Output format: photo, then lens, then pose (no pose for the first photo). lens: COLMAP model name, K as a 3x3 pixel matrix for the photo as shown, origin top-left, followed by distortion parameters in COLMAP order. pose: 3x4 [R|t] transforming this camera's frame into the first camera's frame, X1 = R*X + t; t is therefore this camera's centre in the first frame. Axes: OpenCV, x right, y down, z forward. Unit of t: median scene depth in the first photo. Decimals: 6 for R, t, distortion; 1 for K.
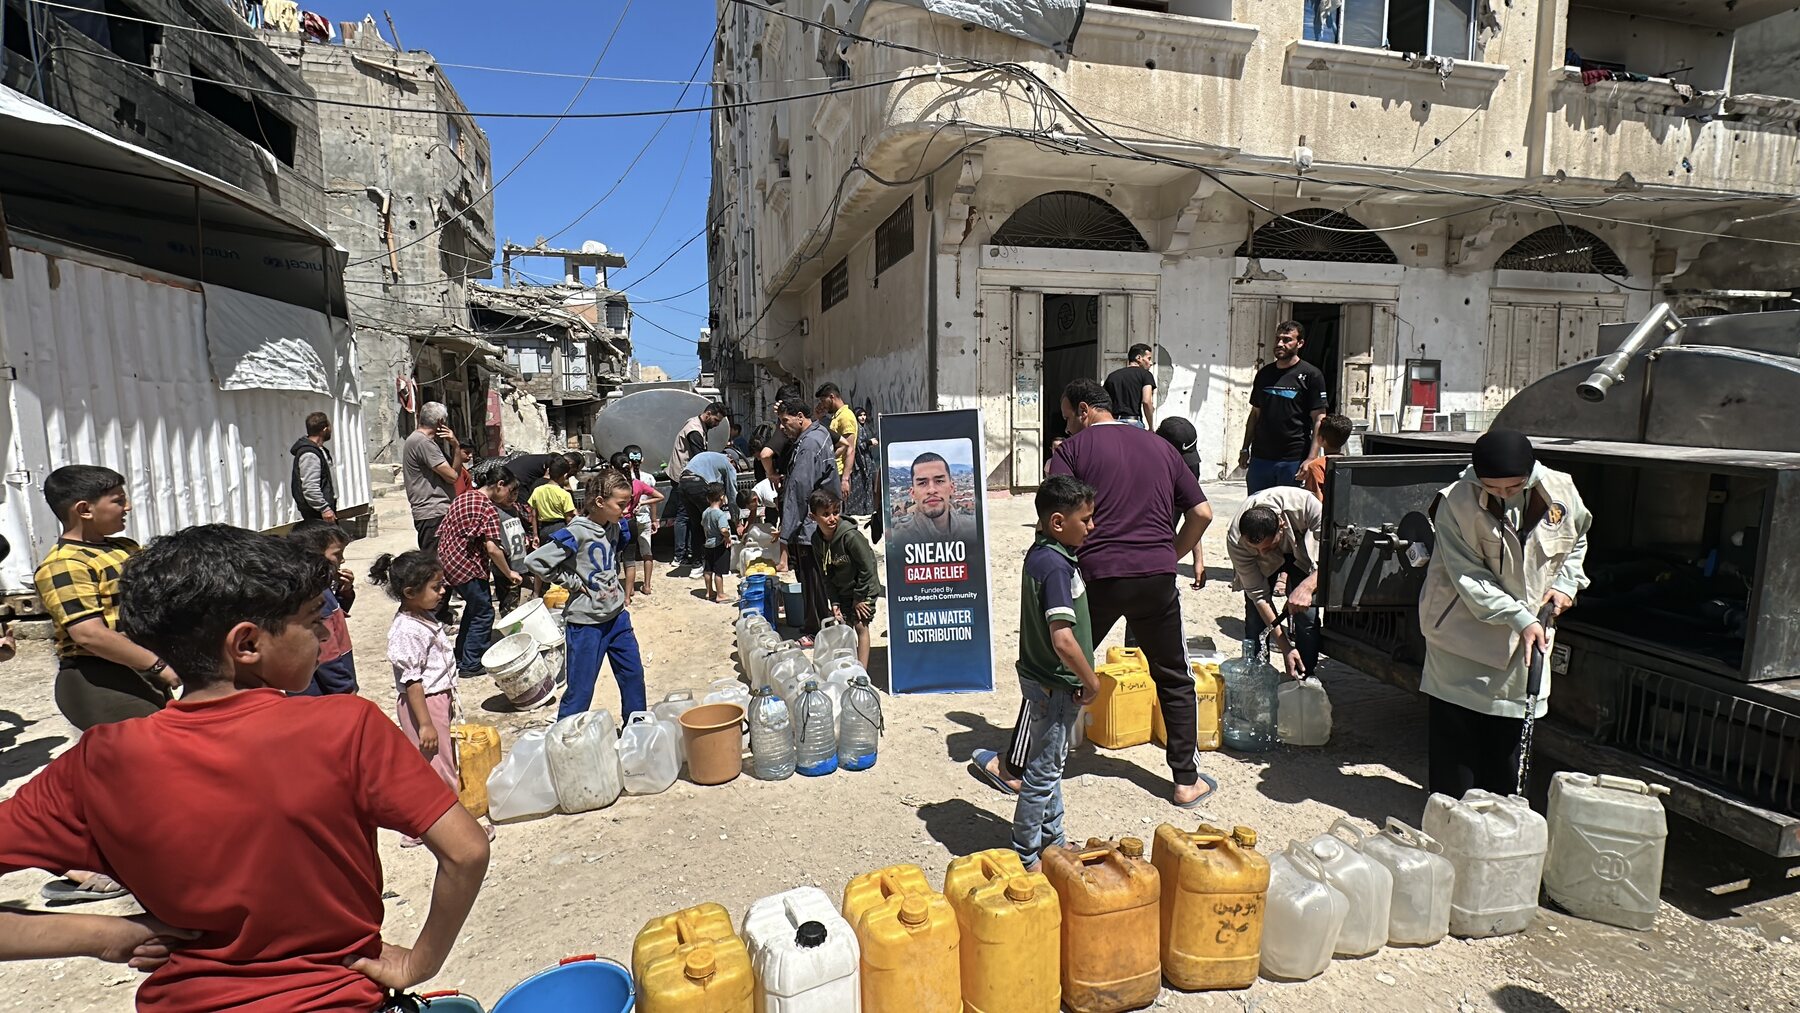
lens RADIAL K [[822.6, 0, 899.8], [0, 822.6, 509.3], [0, 0, 1]] dist [-0.000657, -0.000069]
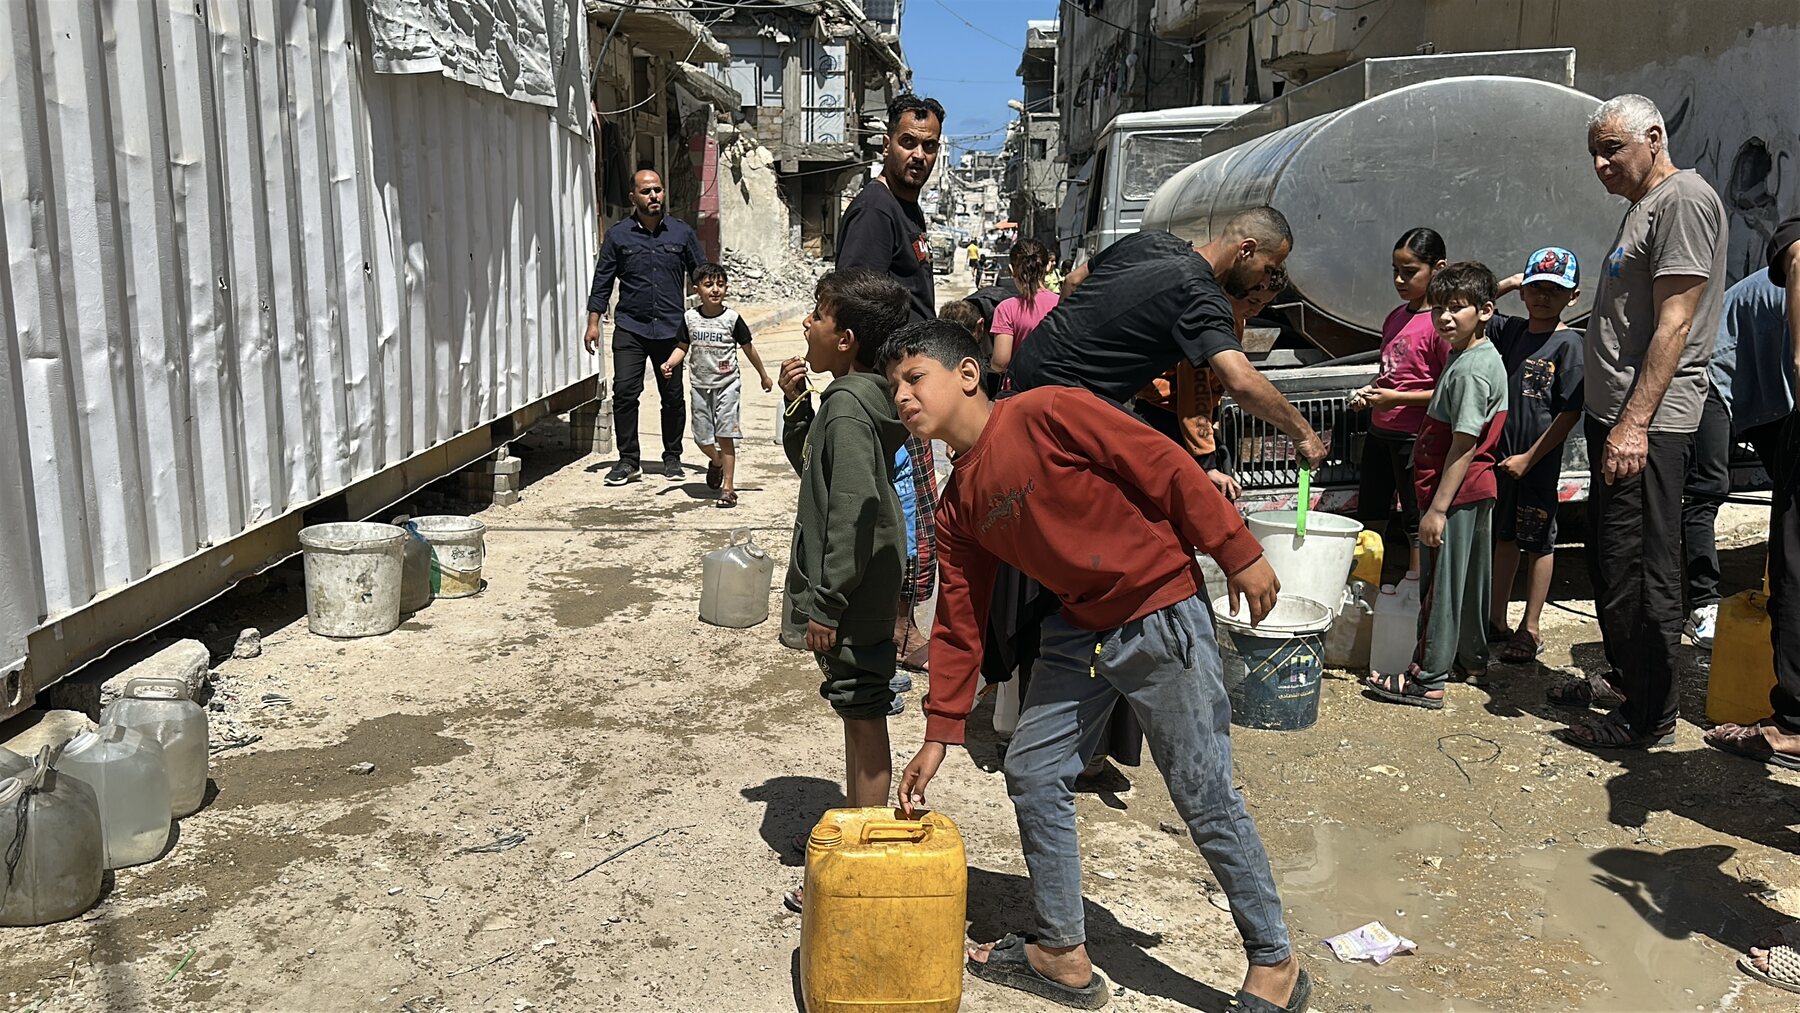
lens RADIAL K [[1570.4, 0, 840.1], [0, 1570.4, 546.1], [0, 0, 1]] dist [-0.004512, -0.016358]
pose [[0.948877, 0.081774, -0.304870, -0.270821], [-0.050573, 0.992767, 0.108884, -0.014430], [0.311569, -0.087899, 0.946149, 0.262602]]
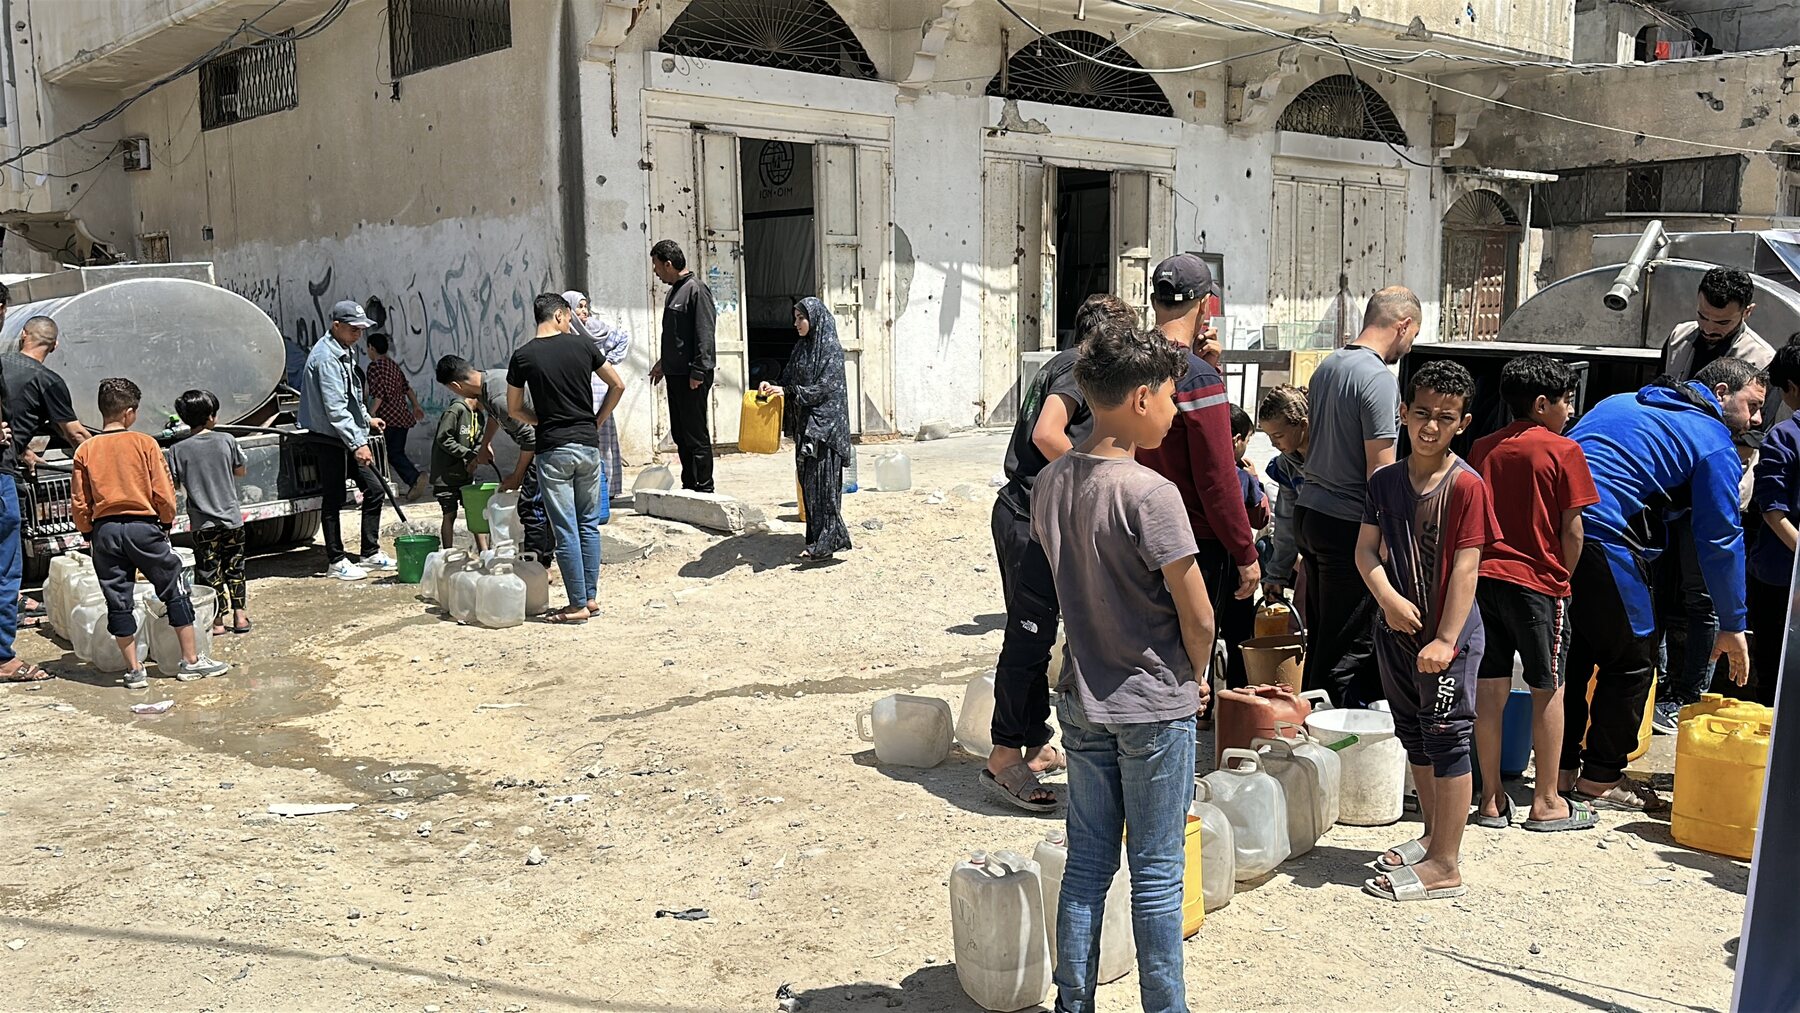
lens RADIAL K [[1529.8, 0, 883.8], [0, 1529.8, 548.4], [0, 0, 1]] dist [0.094216, -0.147362]
pose [[0.898055, -0.063091, 0.435334, -0.262571], [0.052217, 0.997953, 0.036910, 0.015931], [-0.436772, -0.010416, 0.899512, -0.119028]]
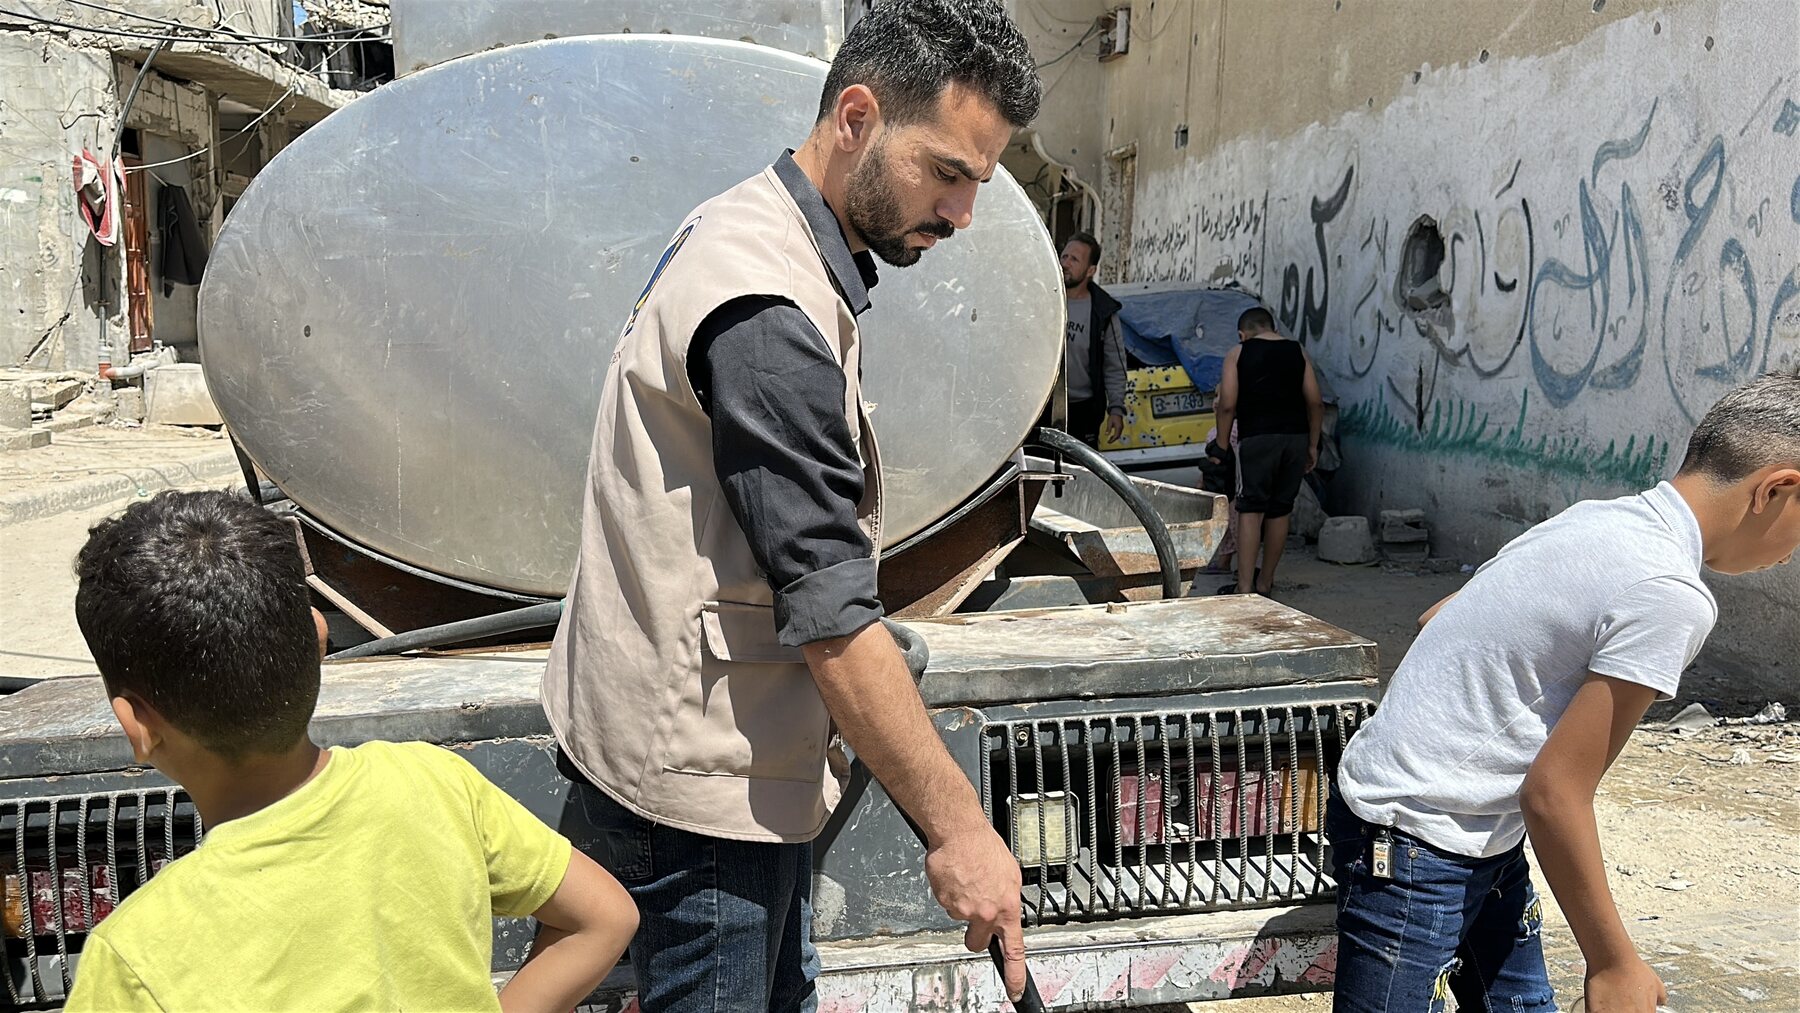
lens RADIAL K [[1570.4, 0, 821.8], [0, 1570.4, 504.7], [0, 0, 1]] dist [-0.004512, -0.016358]
pose [[0.972743, 0.066342, -0.222194, -0.148252], [-0.063263, 0.997777, 0.020952, -0.055076], [0.223090, -0.006325, 0.974777, 0.620583]]
